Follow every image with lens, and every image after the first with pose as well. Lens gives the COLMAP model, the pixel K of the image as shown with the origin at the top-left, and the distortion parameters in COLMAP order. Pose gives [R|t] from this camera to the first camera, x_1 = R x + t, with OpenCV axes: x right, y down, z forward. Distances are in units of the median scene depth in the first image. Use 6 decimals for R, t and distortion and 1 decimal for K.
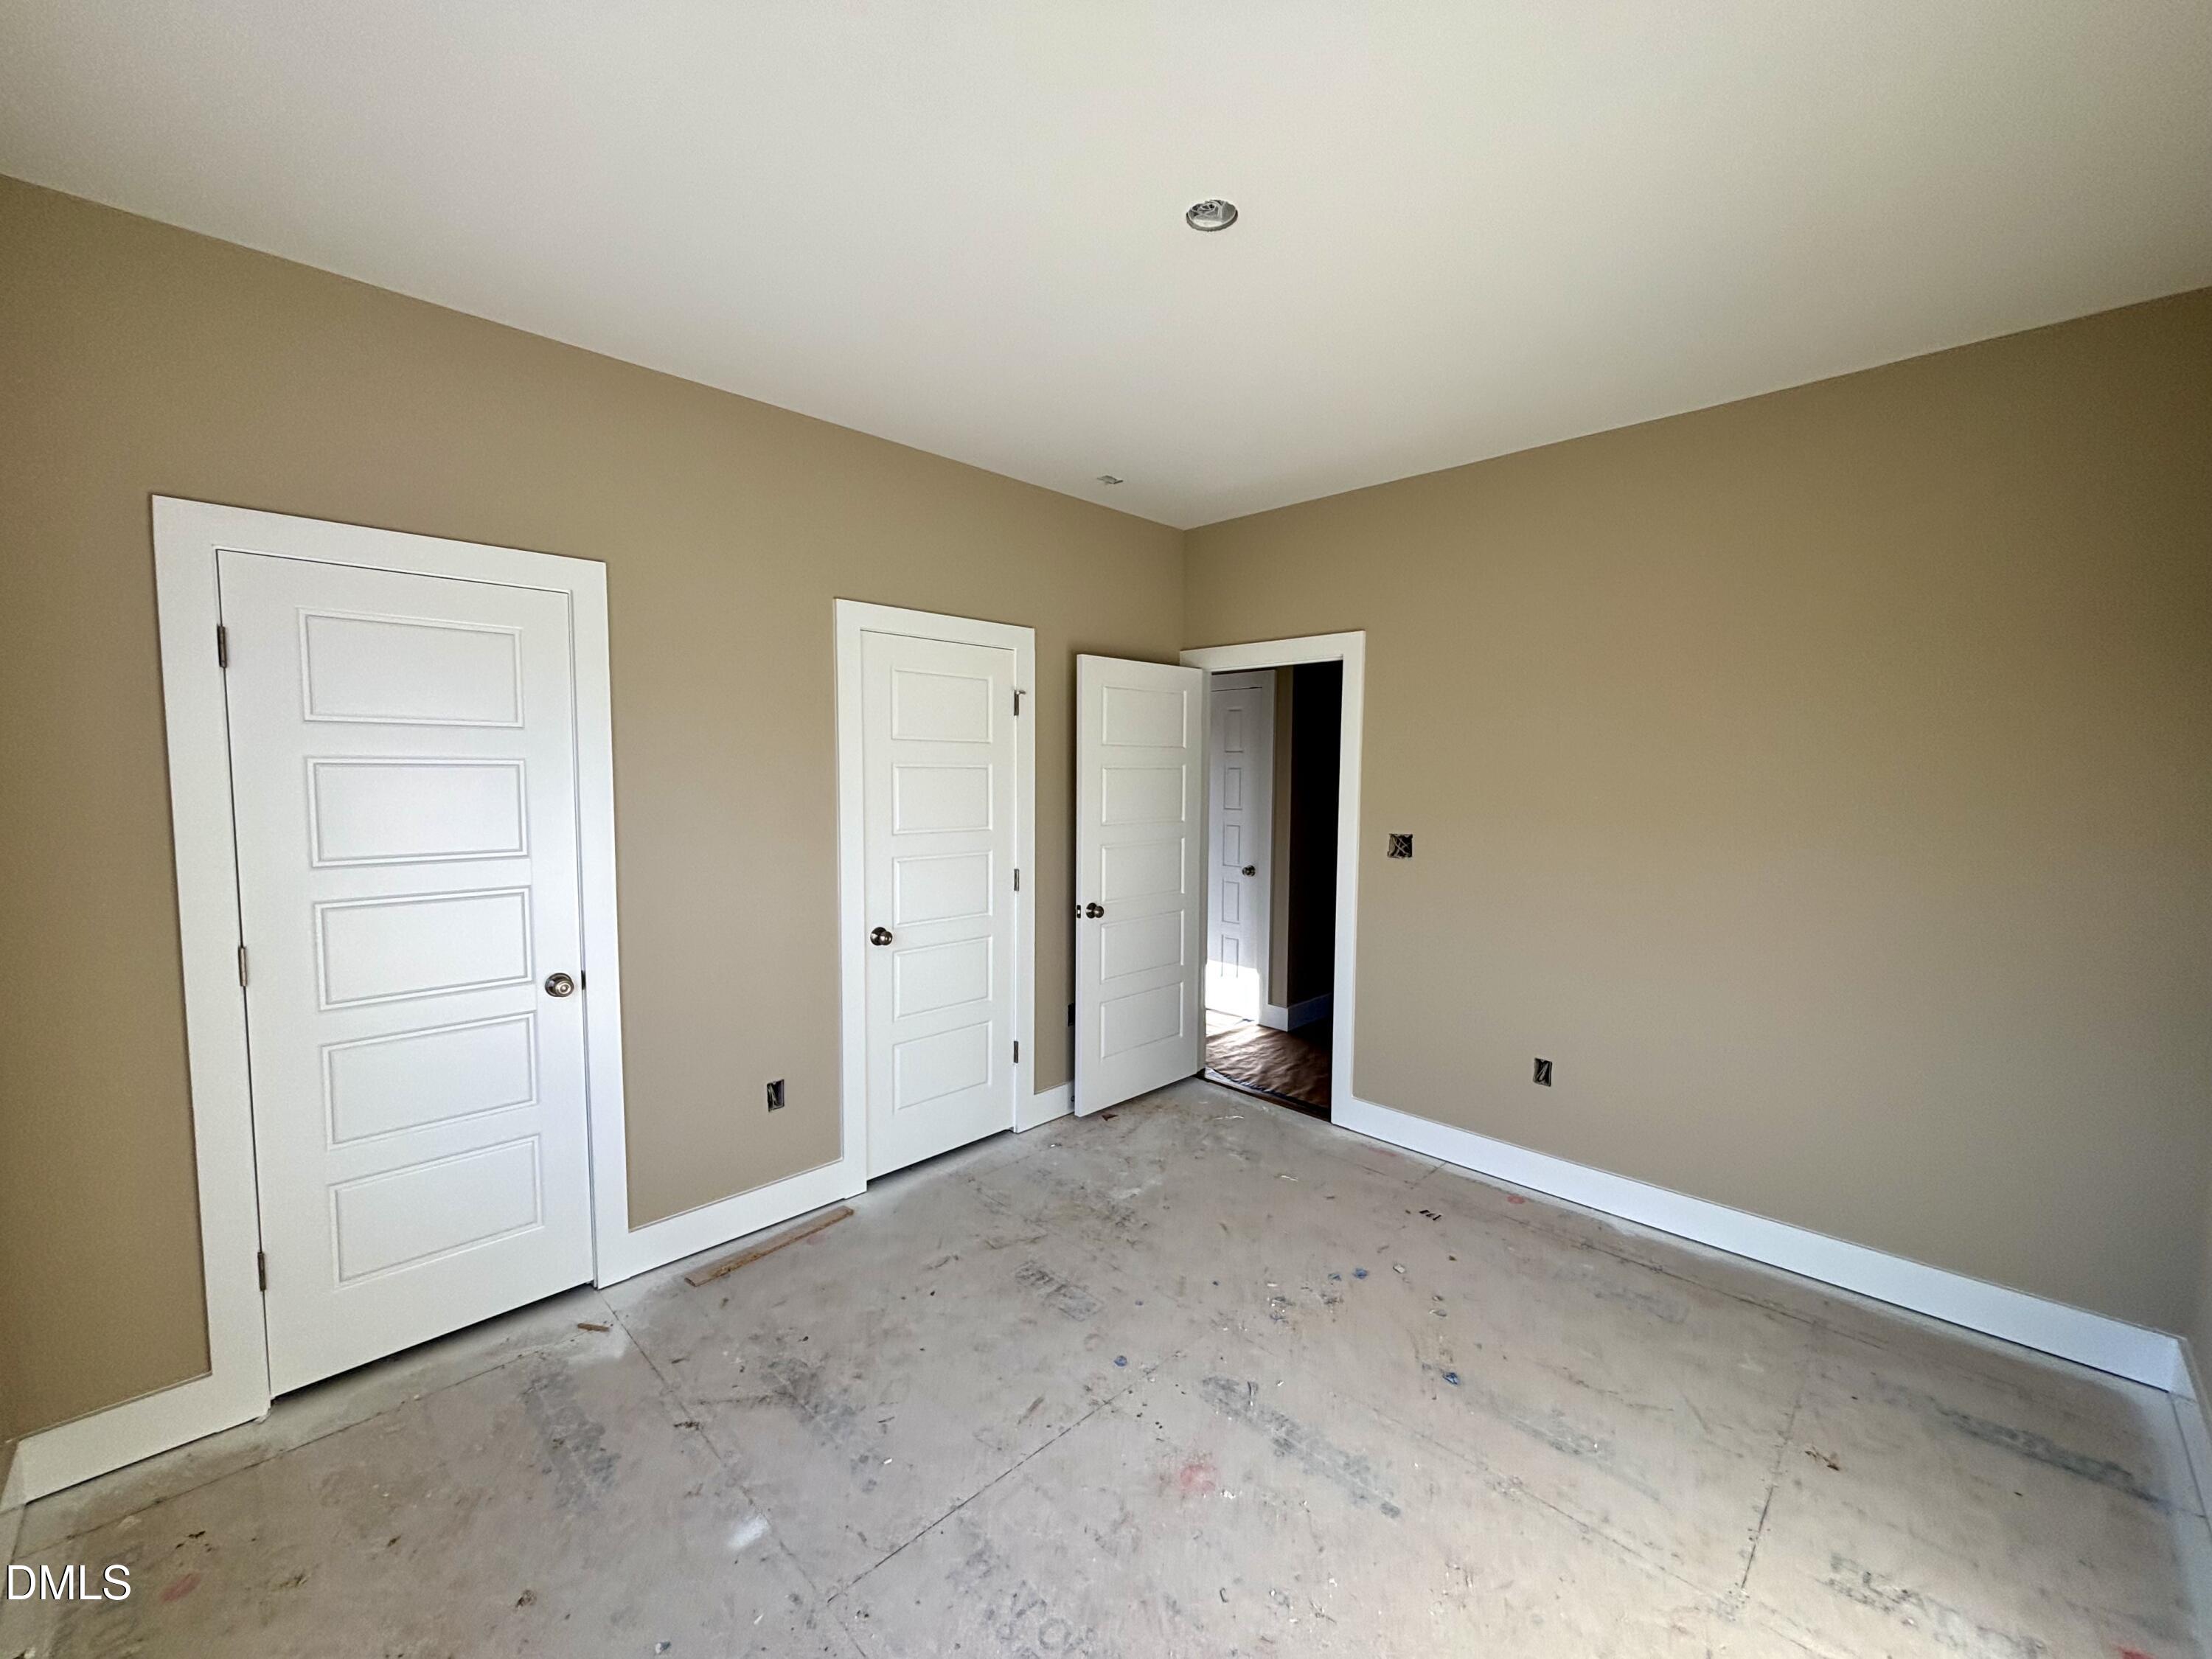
lens RADIAL K [[893.7, 0, 1109.7], [0, 893.7, 833.6], [0, 0, 1]] dist [0.001187, 0.000348]
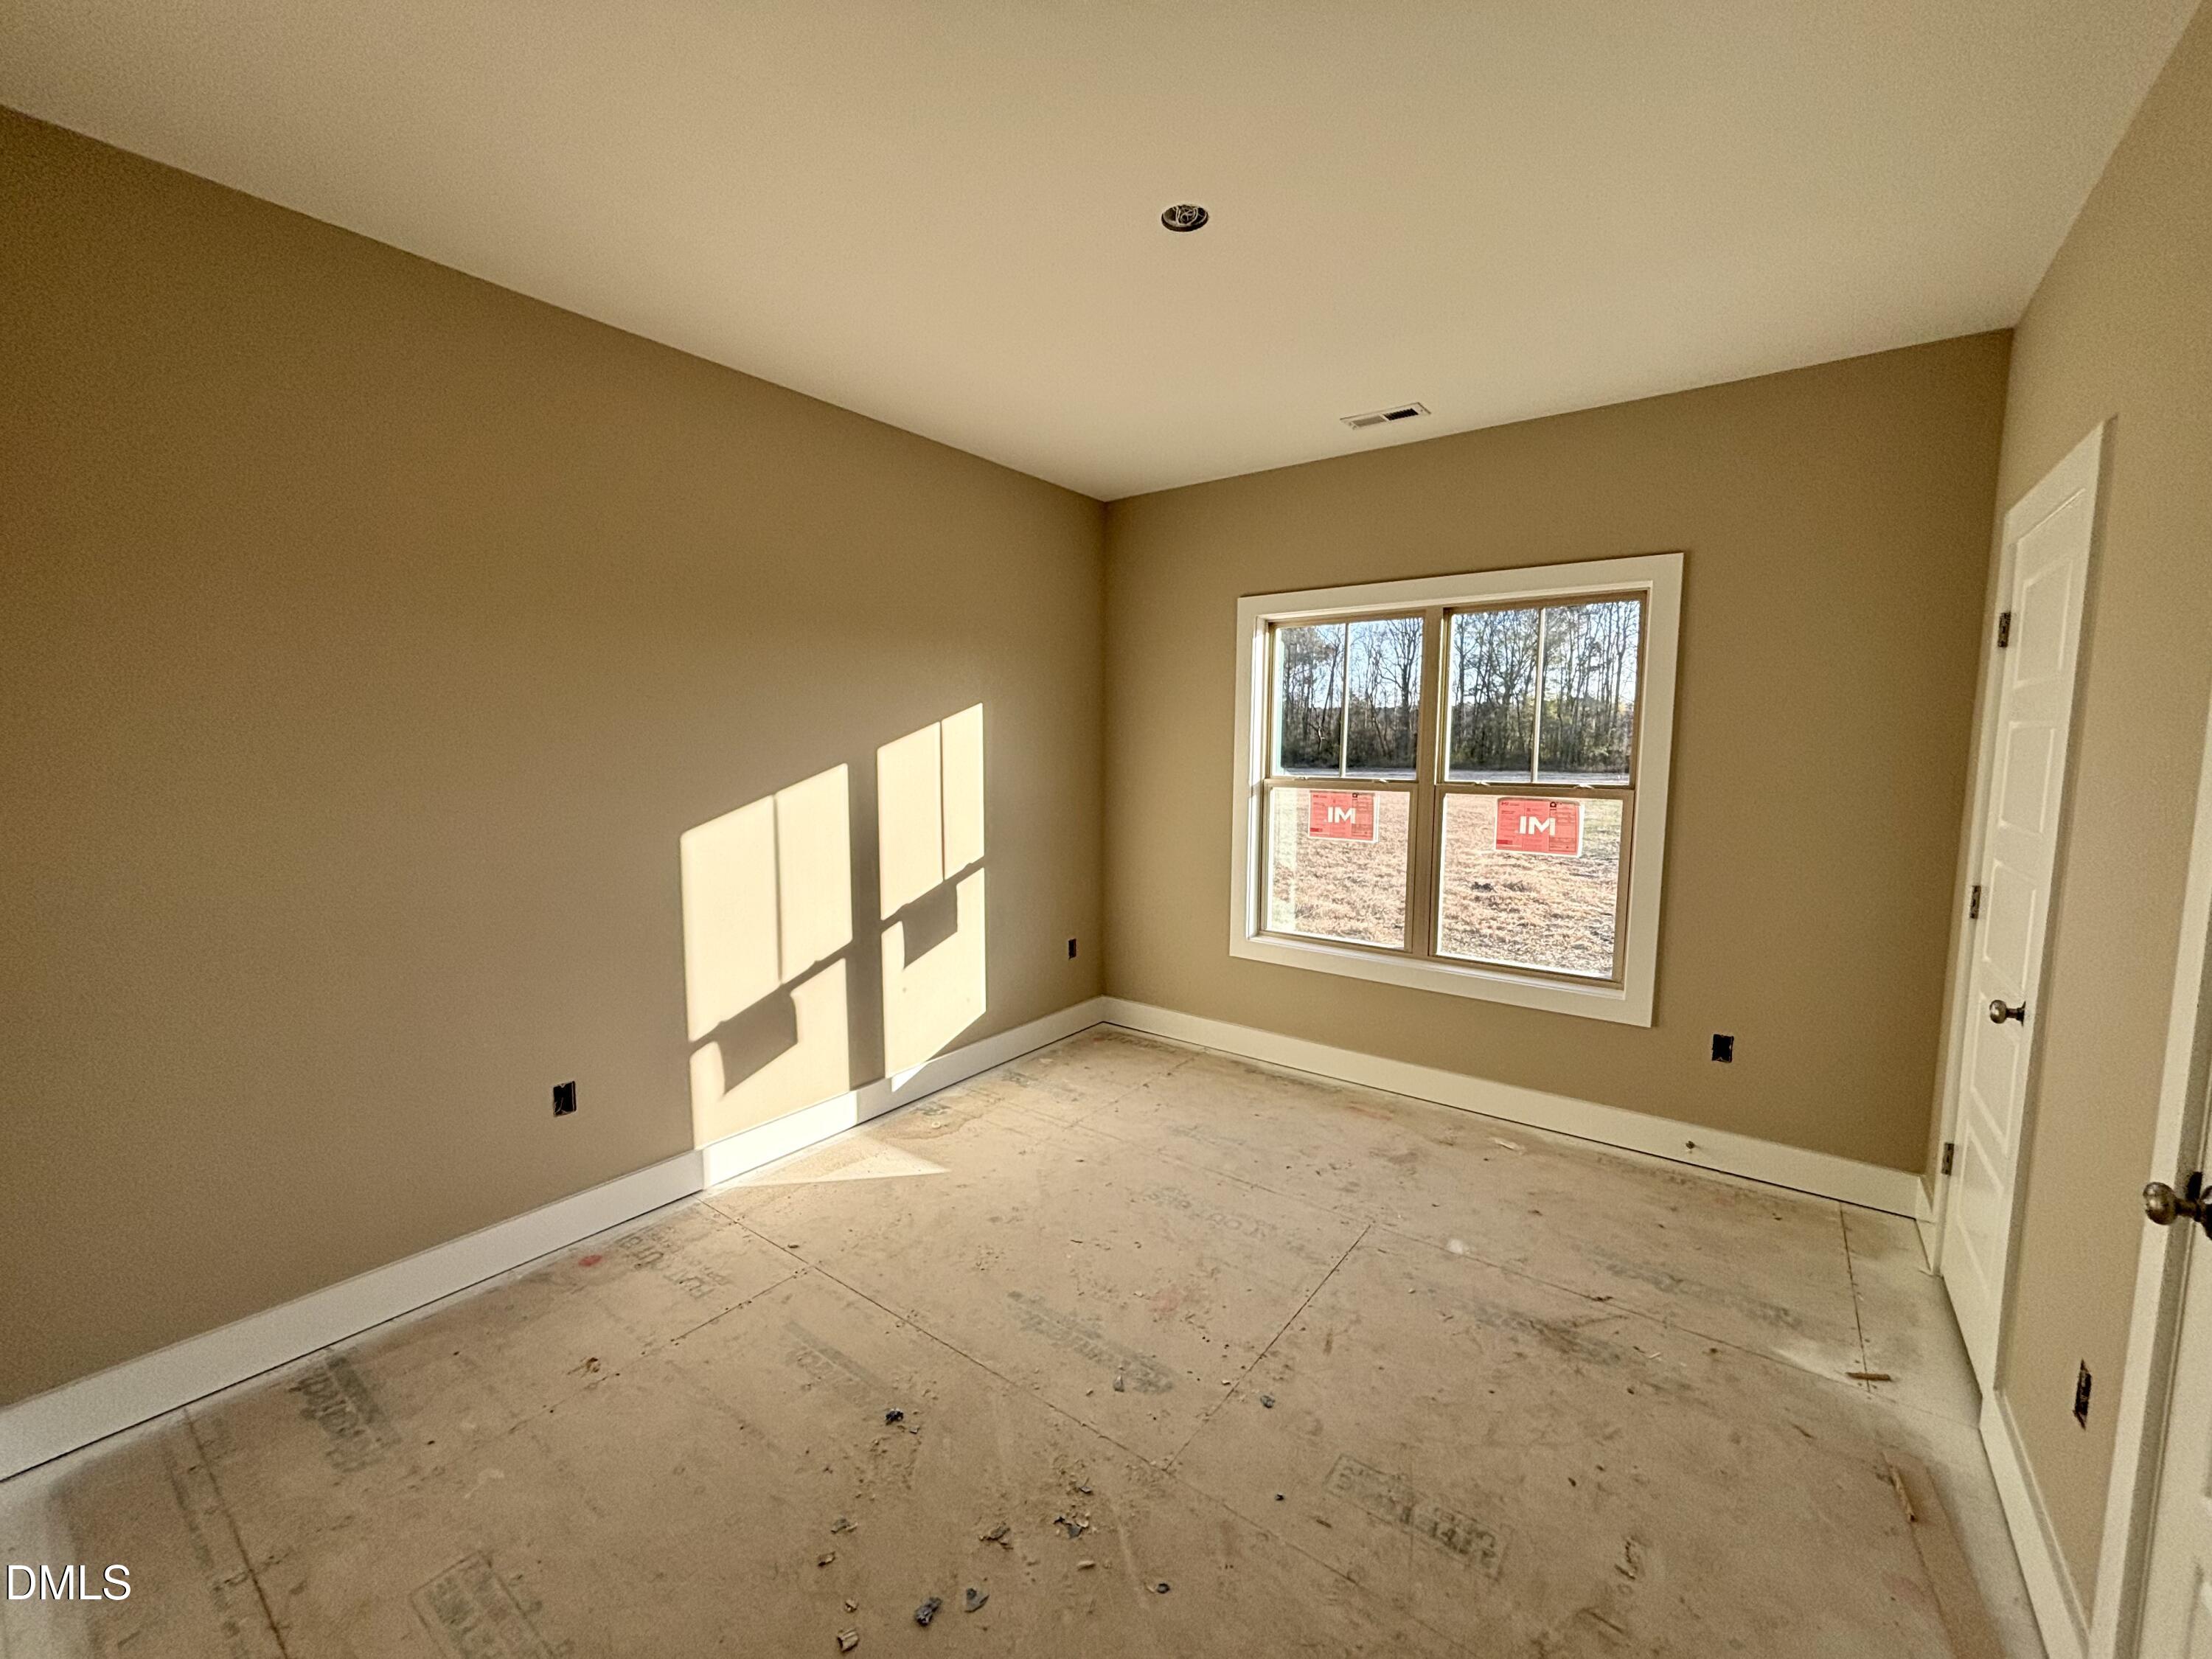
lens RADIAL K [[893.7, 0, 1096.9], [0, 893.7, 835.2], [0, 0, 1]] dist [0.001187, 0.000348]
pose [[-0.992037, 0.001851, -0.125930, 0.311718], [-0.021419, 0.982846, 0.183180, -0.122969], [0.124109, 0.184419, -0.974980, 1.874023]]
